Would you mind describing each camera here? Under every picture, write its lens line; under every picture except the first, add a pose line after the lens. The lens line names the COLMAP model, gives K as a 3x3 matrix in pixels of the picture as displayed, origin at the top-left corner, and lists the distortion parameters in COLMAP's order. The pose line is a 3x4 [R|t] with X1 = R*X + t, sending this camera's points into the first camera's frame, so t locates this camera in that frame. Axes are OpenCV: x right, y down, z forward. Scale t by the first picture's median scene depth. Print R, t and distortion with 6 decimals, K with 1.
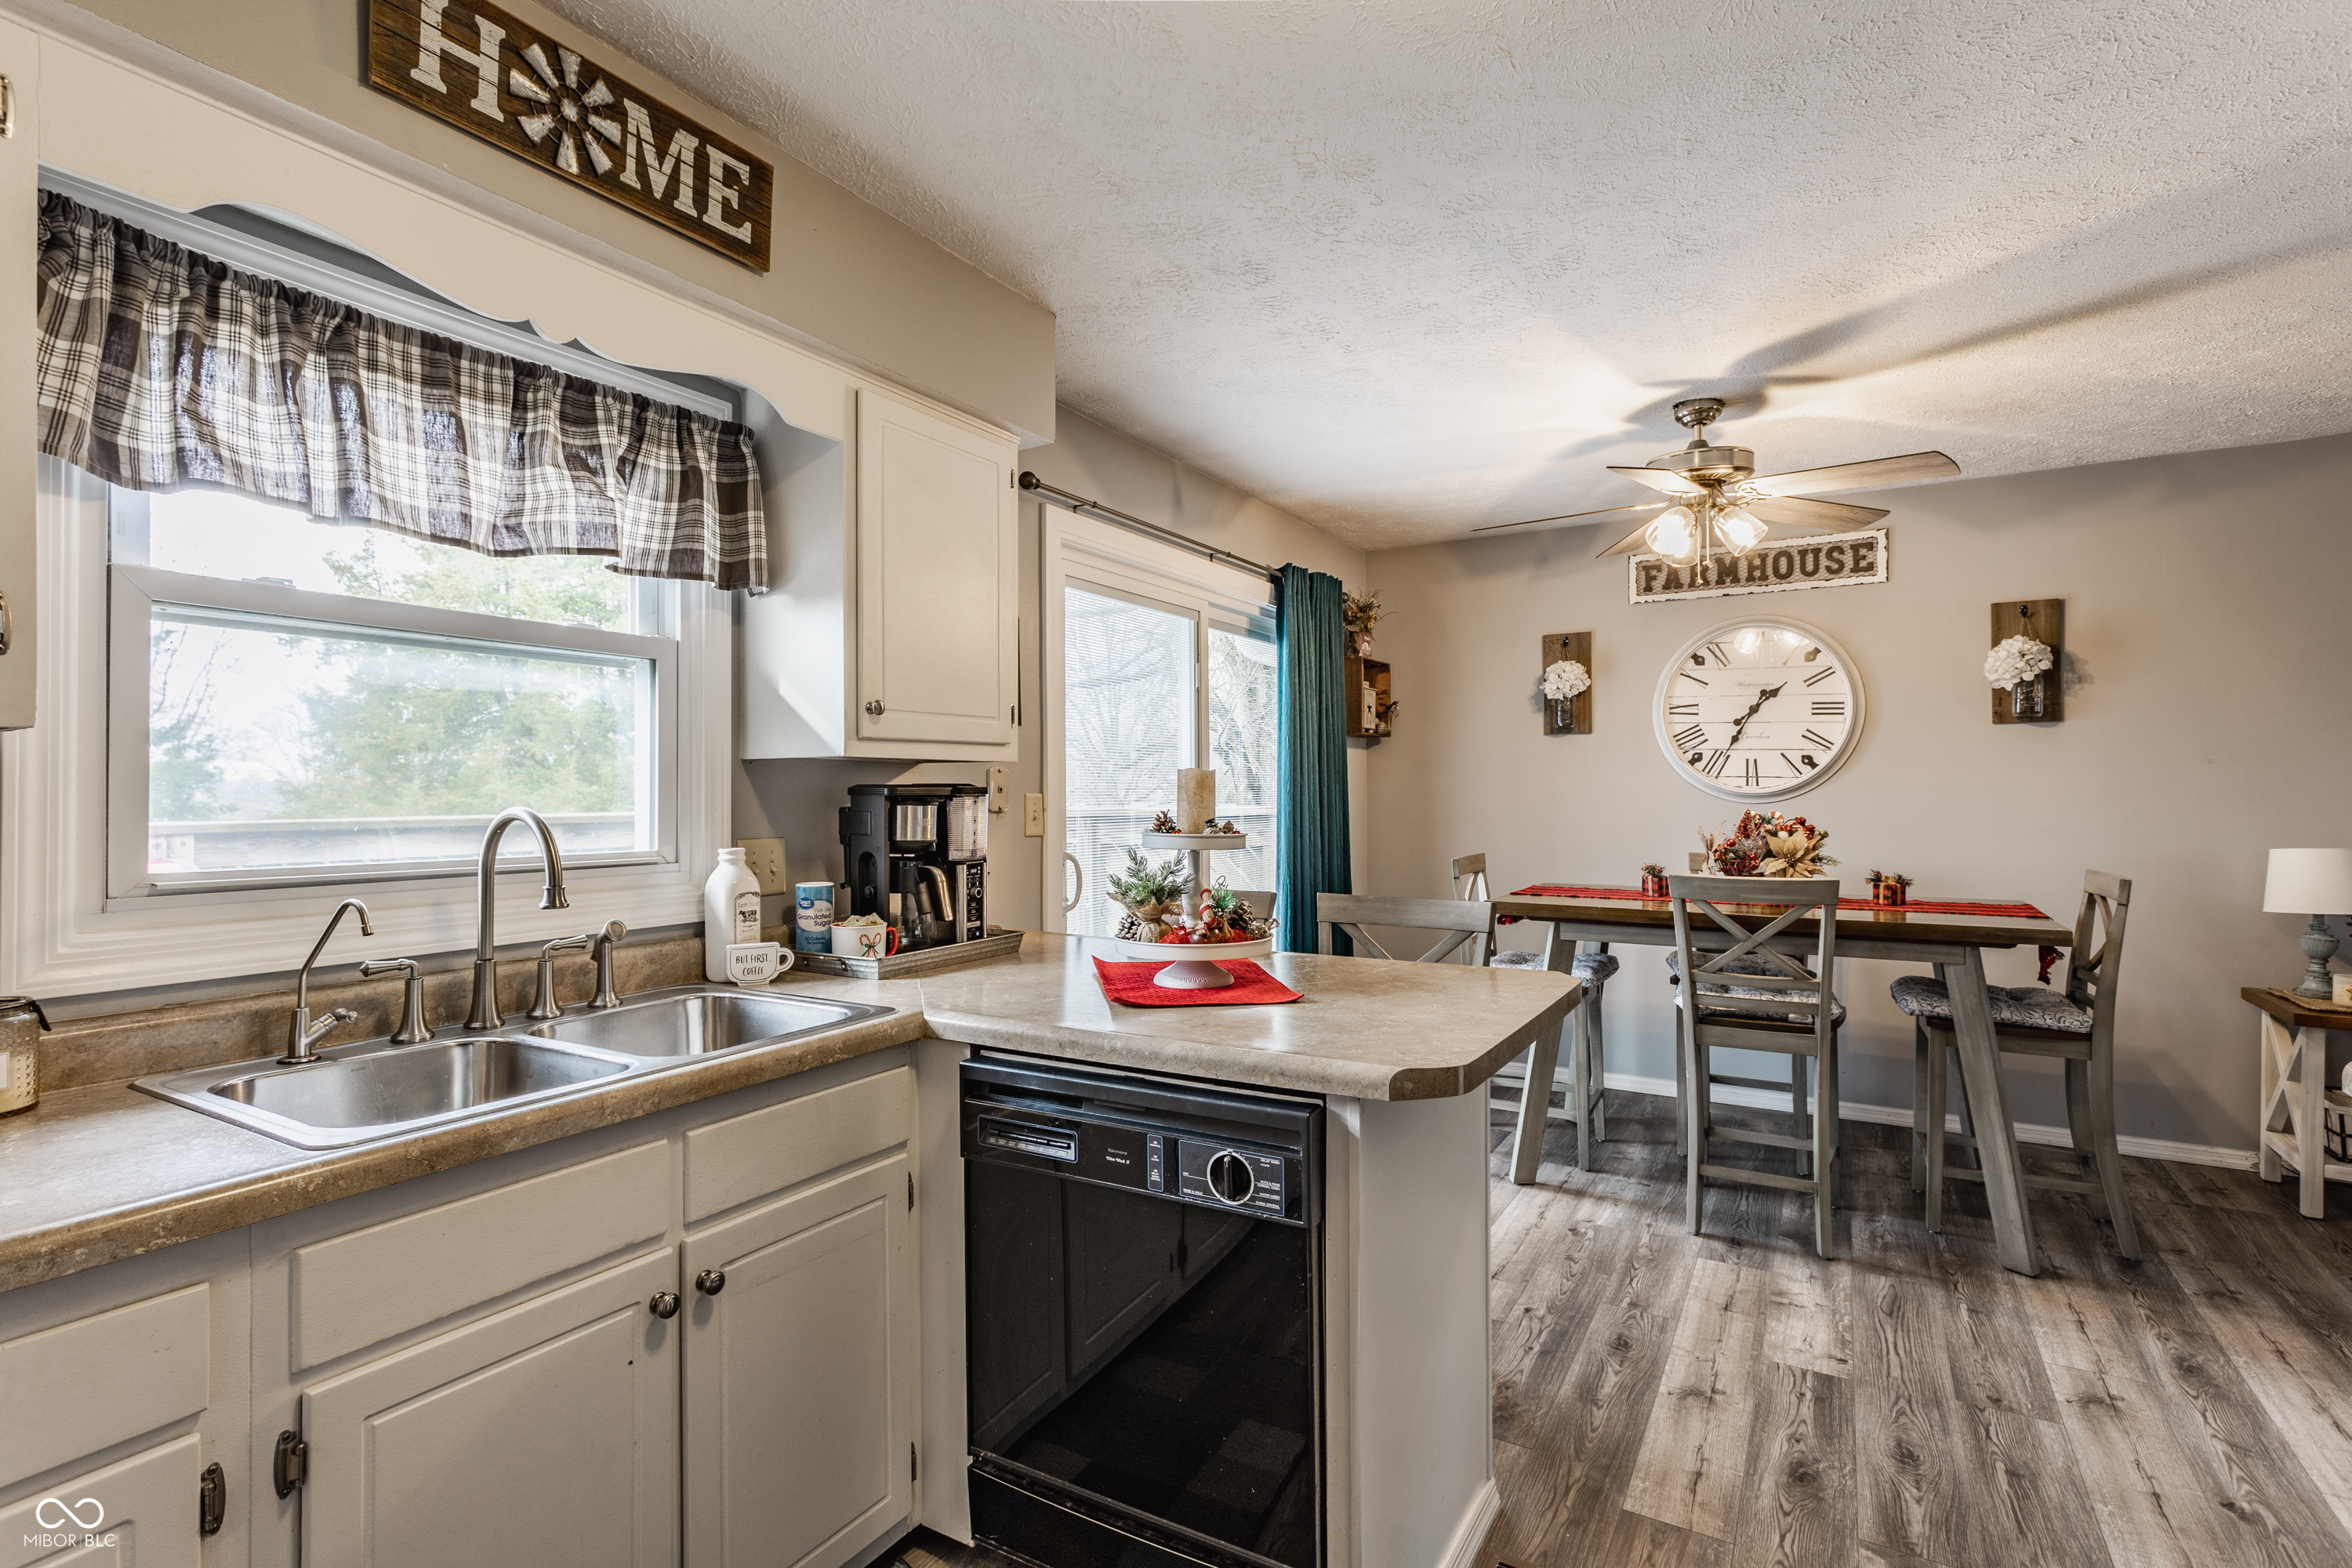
lens RADIAL K [[1108.9, 0, 1170.0], [0, 1108.9, 780.2], [0, 0, 1]] dist [0.003096, 0.000293]
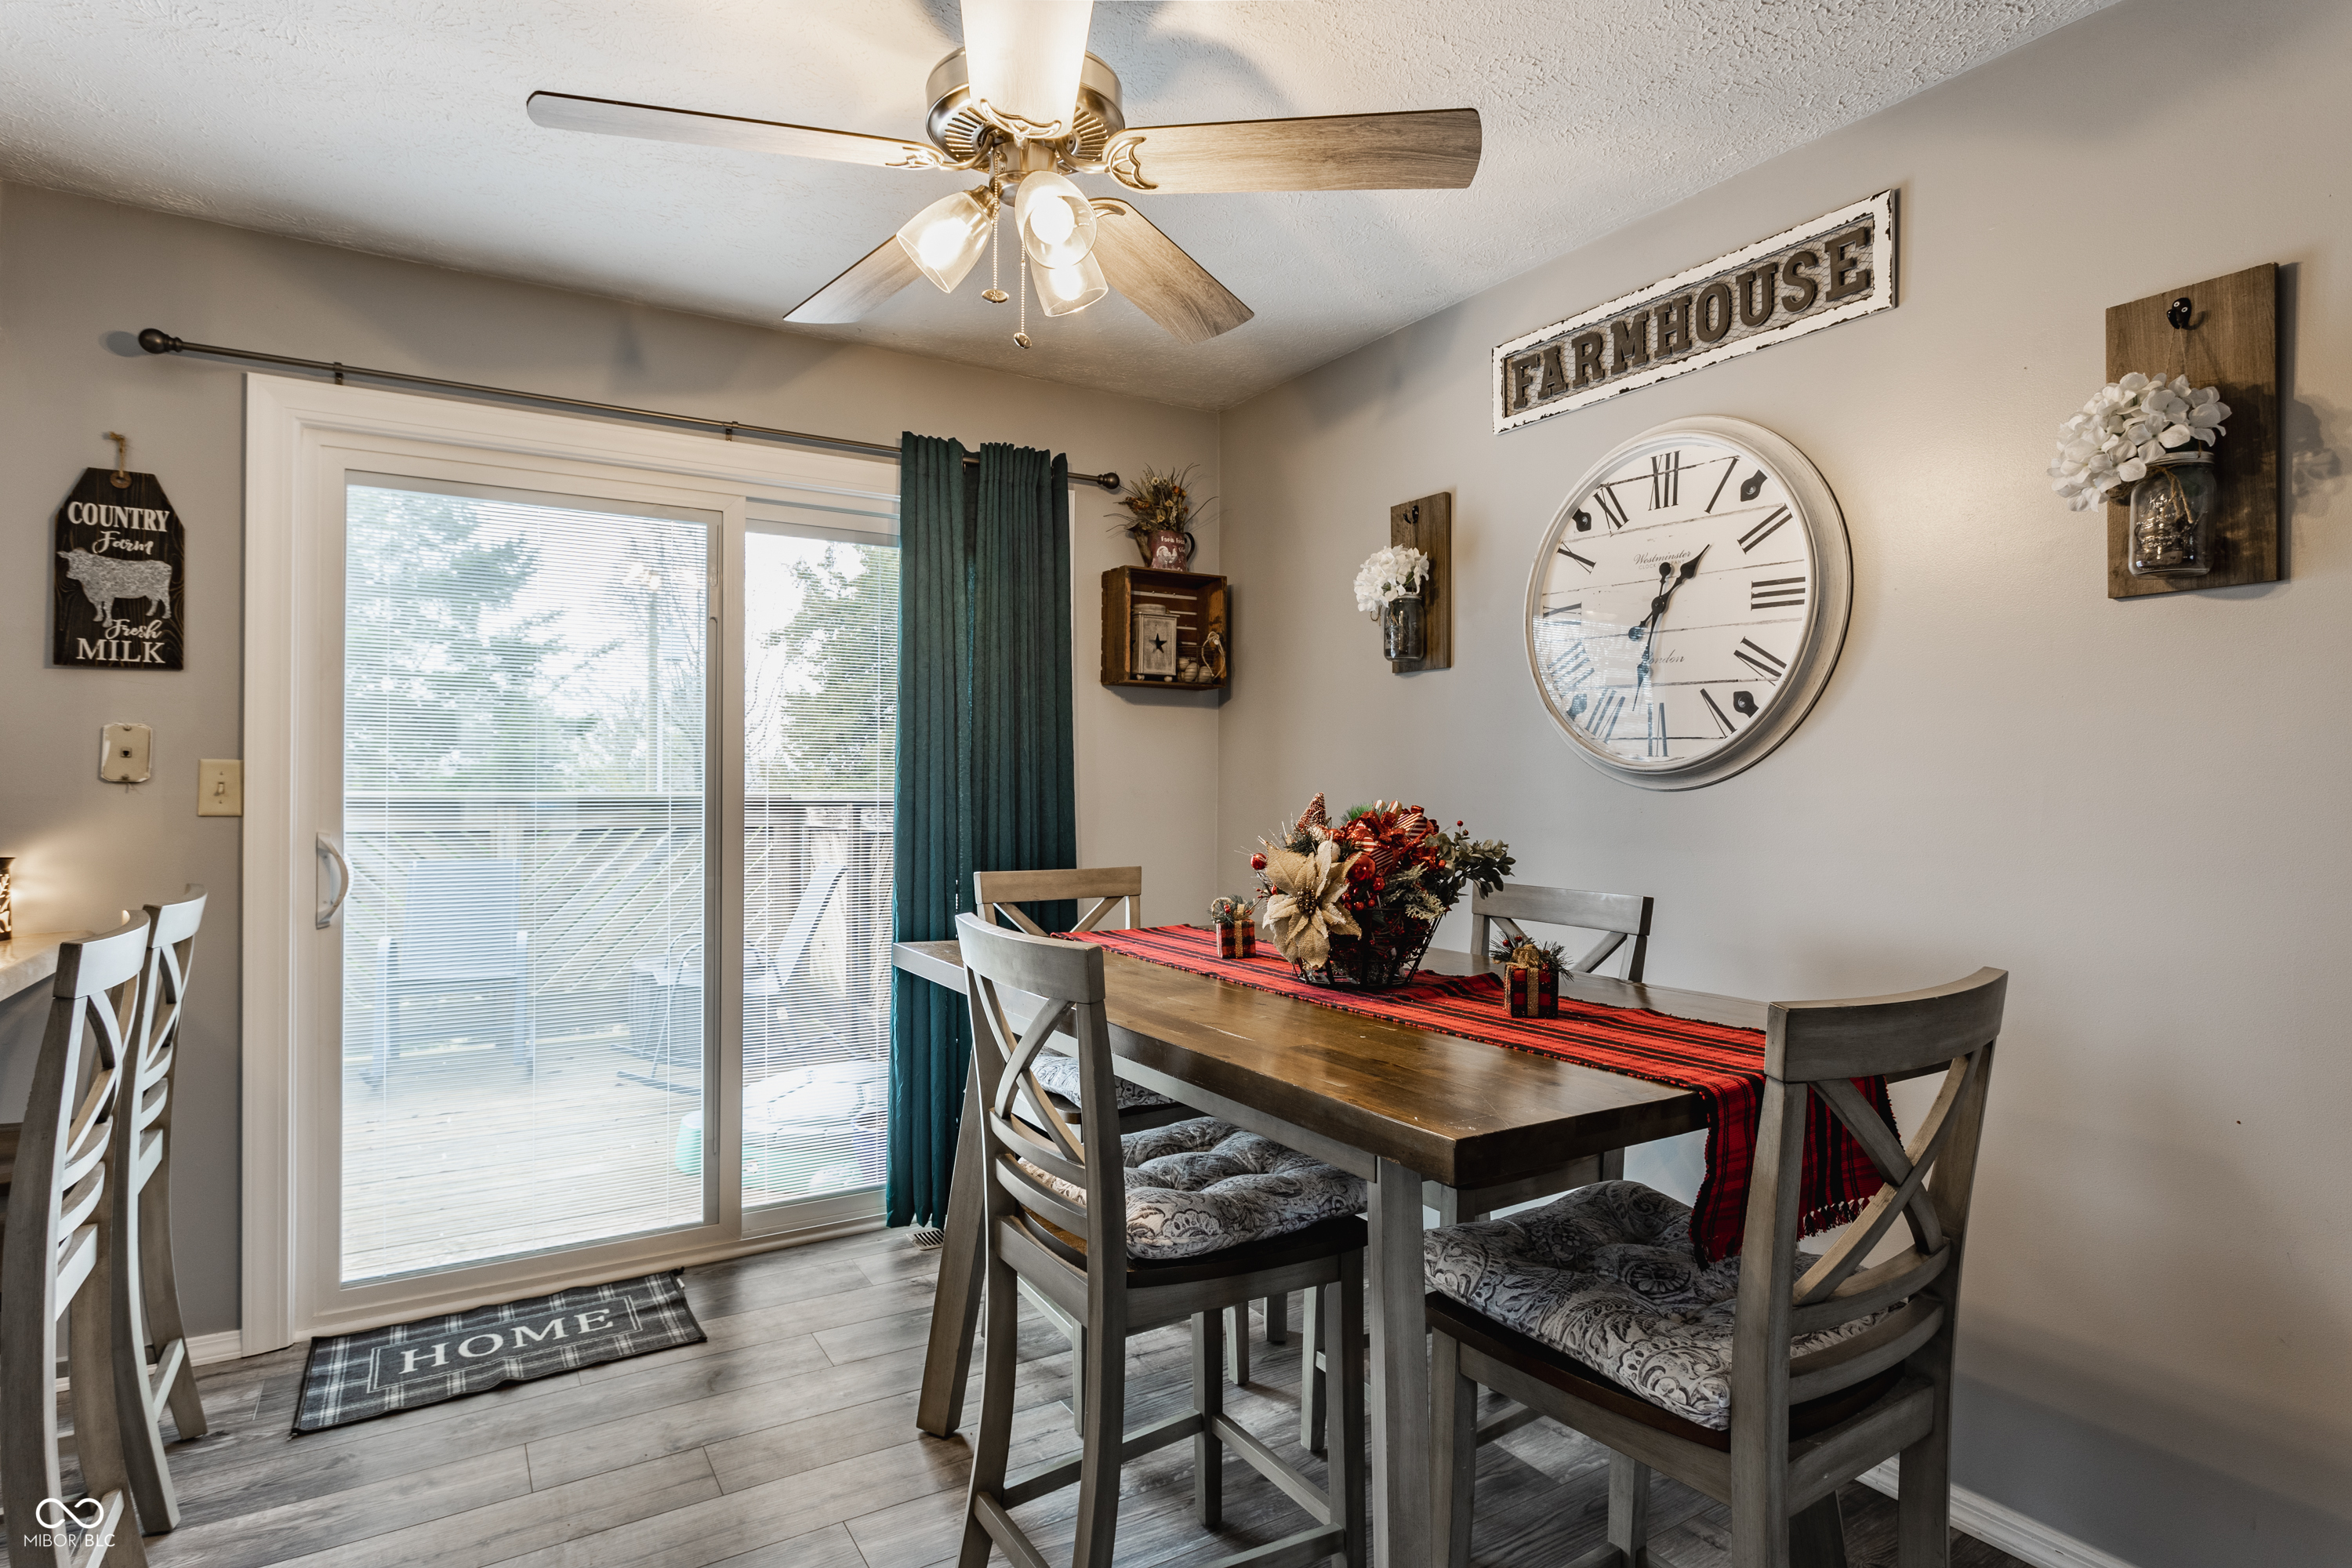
lens RADIAL K [[1225.8, 0, 1170.5], [0, 1225.8, 779.6], [0, 0, 1]] dist [0.000689, 0.000089]
pose [[0.886864, 0.004472, -0.462009, 0.865944], [-0.001980, 0.999981, 0.005880, 0.019553], [0.462026, -0.004300, 0.886856, 0.582451]]
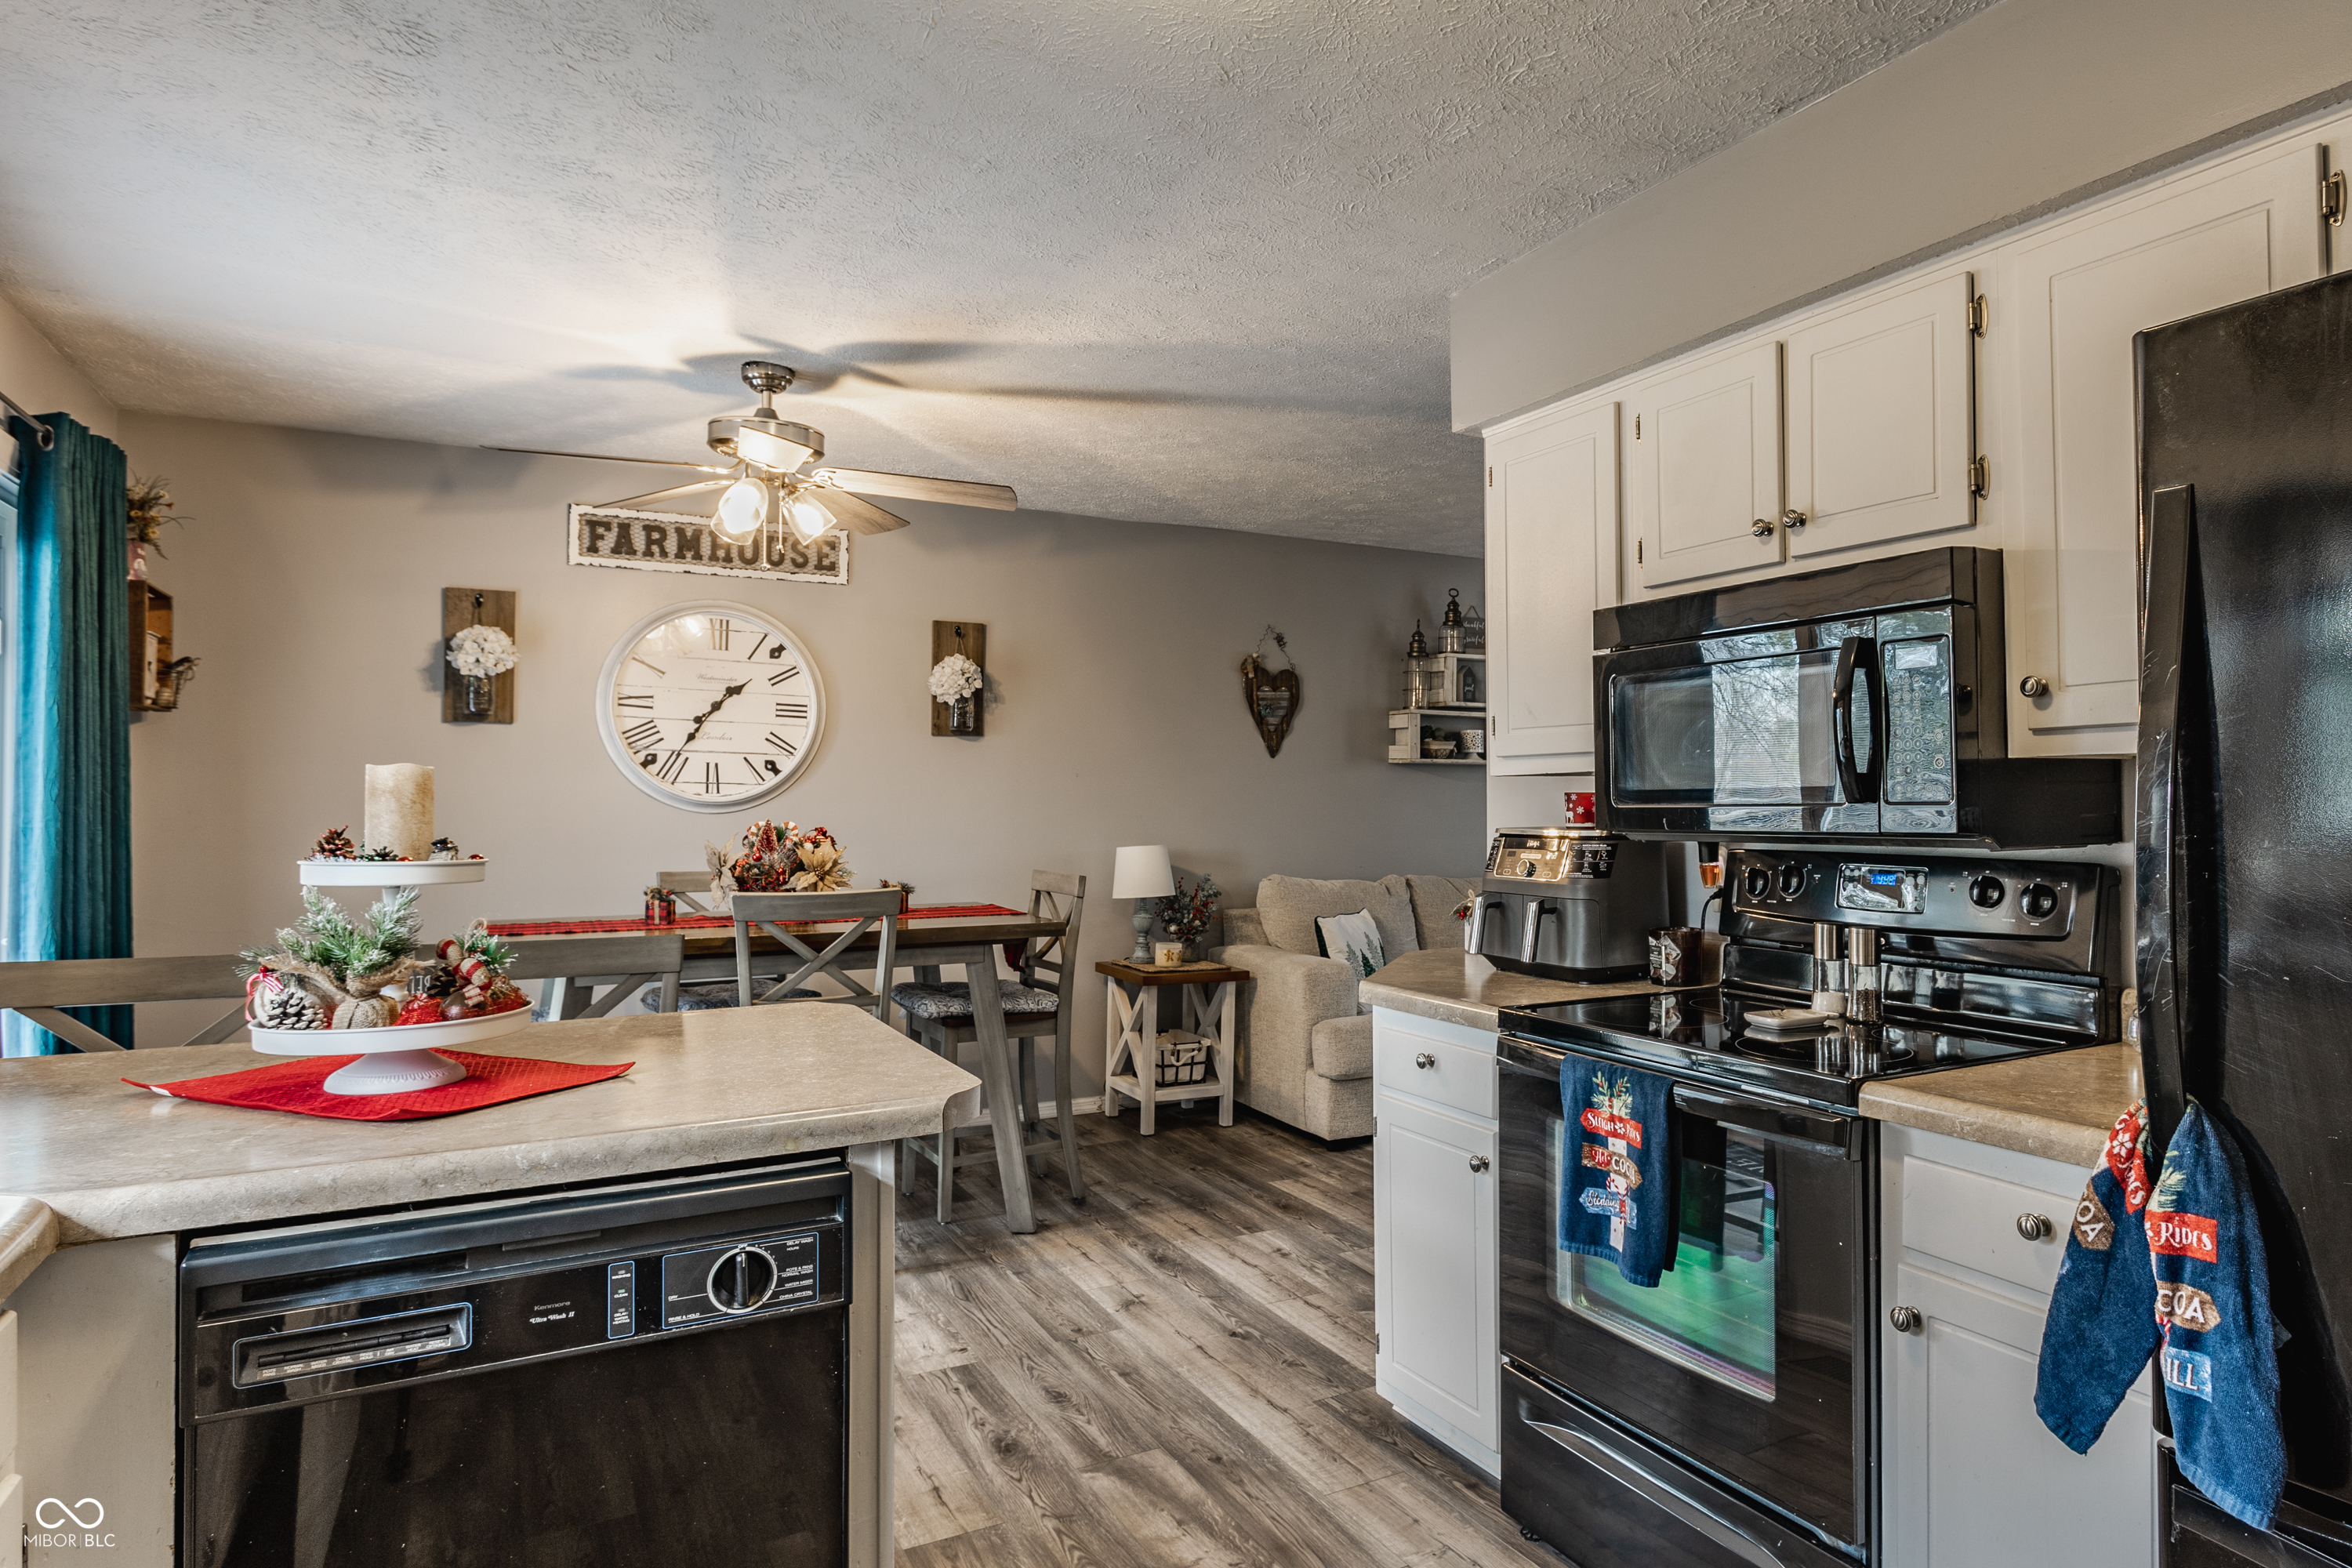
lens RADIAL K [[1396.8, 0, 1311.6], [0, 1396.8, 781.0], [0, 0, 1]] dist [0.000077, 0.001256]
pose [[0.478617, 0.014706, 0.877900, -0.326005], [-0.012459, 0.999873, -0.009957, 0.000591], [-0.877935, -0.006172, 0.478740, 0.078218]]
